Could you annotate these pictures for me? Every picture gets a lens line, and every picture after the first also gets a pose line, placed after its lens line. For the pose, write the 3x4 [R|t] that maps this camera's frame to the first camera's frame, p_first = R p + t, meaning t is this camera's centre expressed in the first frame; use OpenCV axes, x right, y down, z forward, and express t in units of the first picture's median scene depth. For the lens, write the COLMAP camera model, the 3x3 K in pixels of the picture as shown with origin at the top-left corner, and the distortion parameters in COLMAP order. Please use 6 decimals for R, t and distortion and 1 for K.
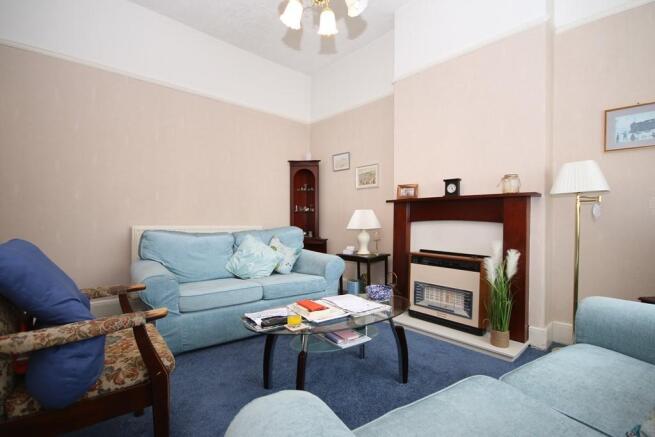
lens RADIAL K [[303.5, 0, 326.5], [0, 303.5, 216.9], [0, 0, 1]] dist [-0.004882, -0.000356]
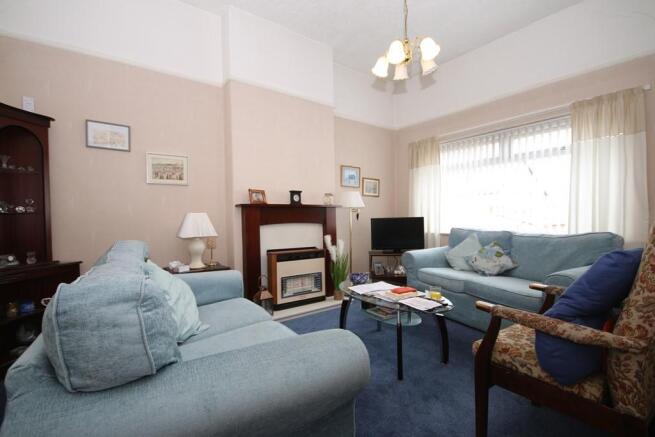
lens RADIAL K [[303.5, 0, 326.4], [0, 303.5, 222.4], [0, 0, 1]] dist [-0.004882, -0.000356]
pose [[0.077969, -0.017227, 0.996807, -0.824199], [0.006578, 0.999838, 0.016765, -0.012246], [-0.996934, 0.005250, 0.078069, 0.744265]]
